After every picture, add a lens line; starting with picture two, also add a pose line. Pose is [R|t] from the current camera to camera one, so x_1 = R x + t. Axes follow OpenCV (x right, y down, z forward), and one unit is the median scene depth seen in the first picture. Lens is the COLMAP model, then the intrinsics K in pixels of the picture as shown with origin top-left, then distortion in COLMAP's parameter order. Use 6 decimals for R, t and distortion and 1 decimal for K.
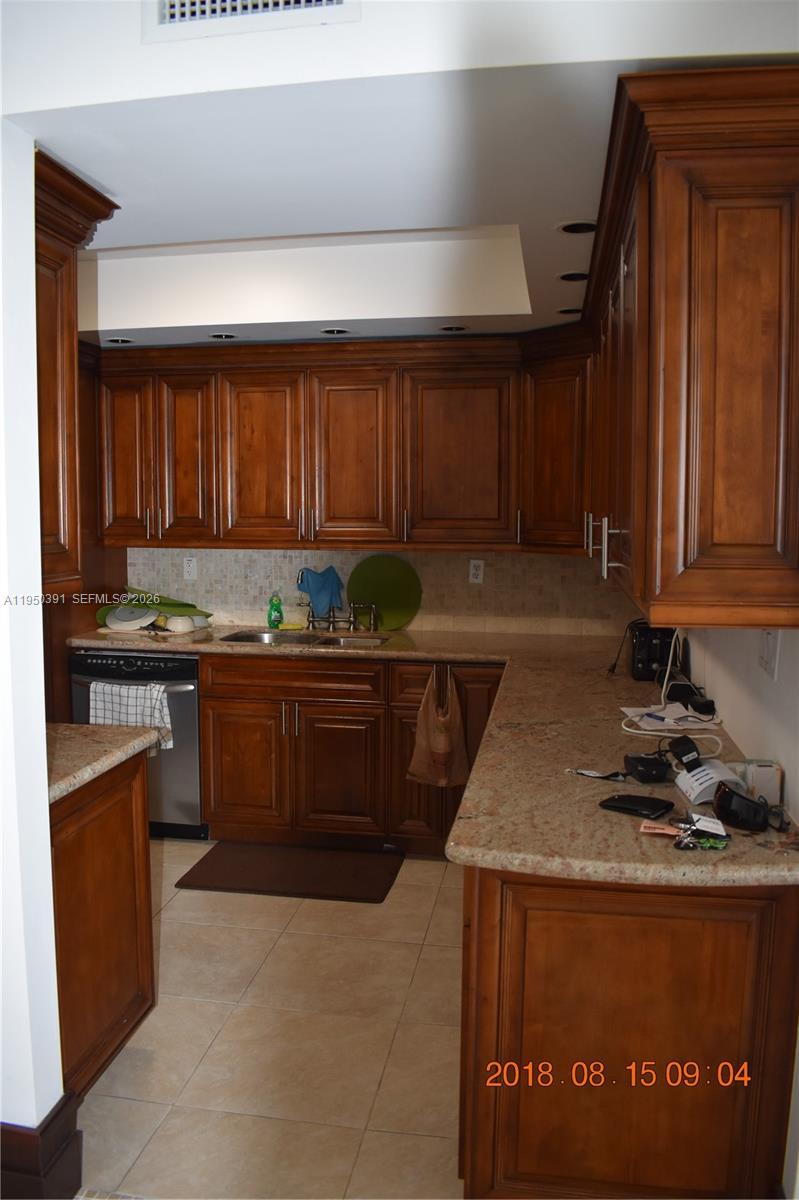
lens RADIAL K [[952.6, 0, 399.5], [0, 952.6, 598.2], [0, 0, 1]] dist [-0.083091, 0.019858]
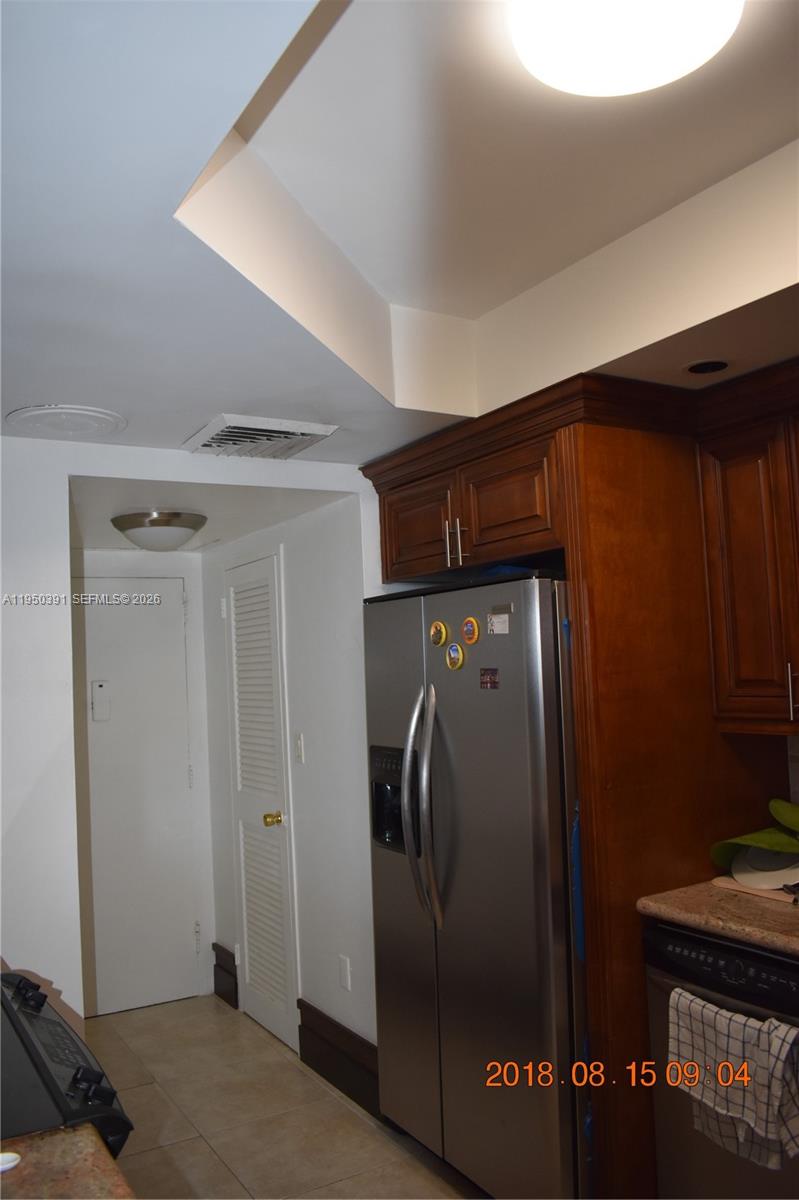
lens RADIAL K [[952.6, 0, 403.2], [0, 952.6, 602.7], [0, 0, 1]] dist [-0.083091, 0.019858]
pose [[0.661754, -0.077372, -0.745718, -0.011588], [-0.028264, 0.991379, -0.127942, -0.057997], [0.749188, 0.105743, 0.653862, 0.511586]]
